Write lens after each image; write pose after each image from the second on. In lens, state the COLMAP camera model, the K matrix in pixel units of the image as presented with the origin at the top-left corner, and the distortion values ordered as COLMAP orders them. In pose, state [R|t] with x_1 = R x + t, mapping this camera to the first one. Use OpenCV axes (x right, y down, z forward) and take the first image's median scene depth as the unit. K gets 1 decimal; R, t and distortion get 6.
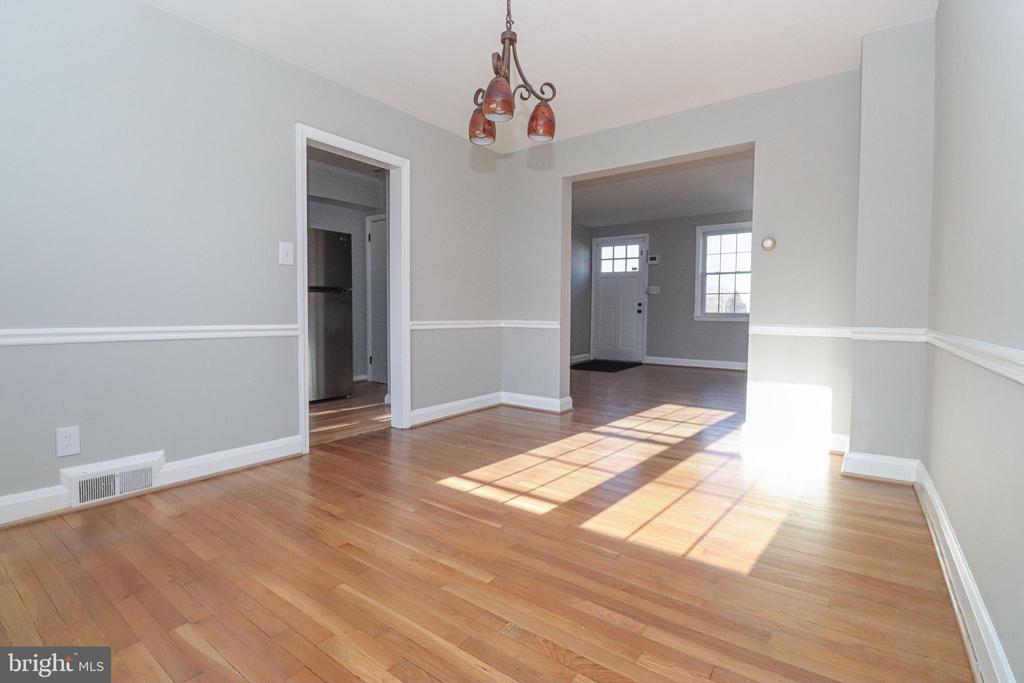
lens RADIAL K [[477.3, 0, 518.0], [0, 477.3, 328.2], [0, 0, 1]] dist [-0.004554, -0.000687]
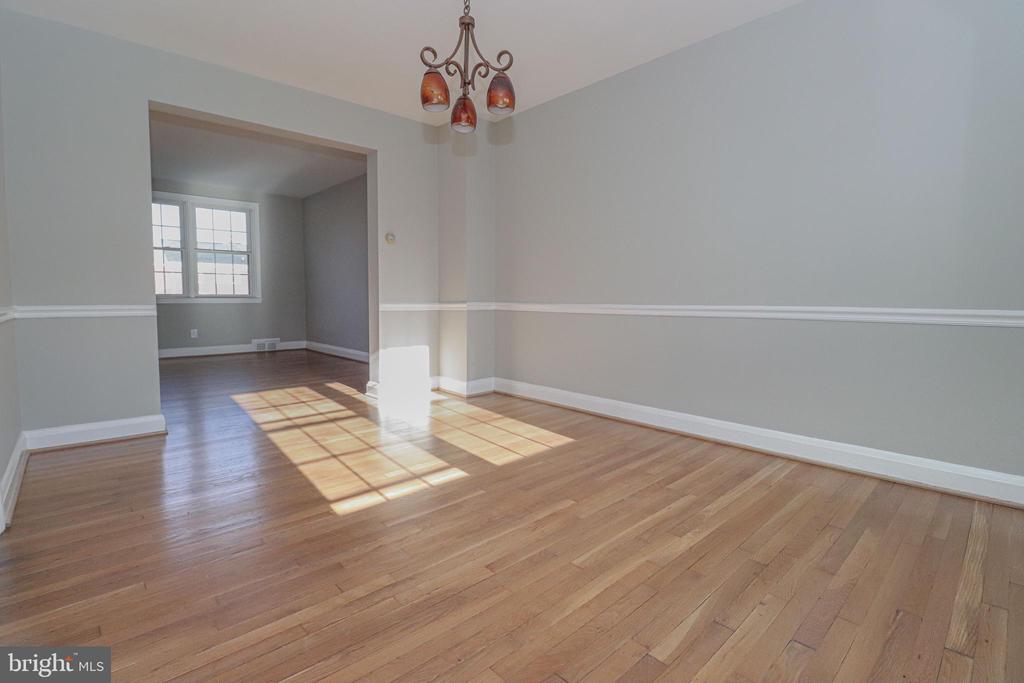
lens RADIAL K [[475.5, 0, 511.2], [0, 475.5, 324.5], [0, 0, 1]] dist [0.000786, 0.000187]
pose [[0.198519, -0.063303, 0.978051, -0.874979], [0.033930, 0.997758, 0.057692, -0.014866], [-0.979510, 0.021732, 0.200222, 0.599008]]
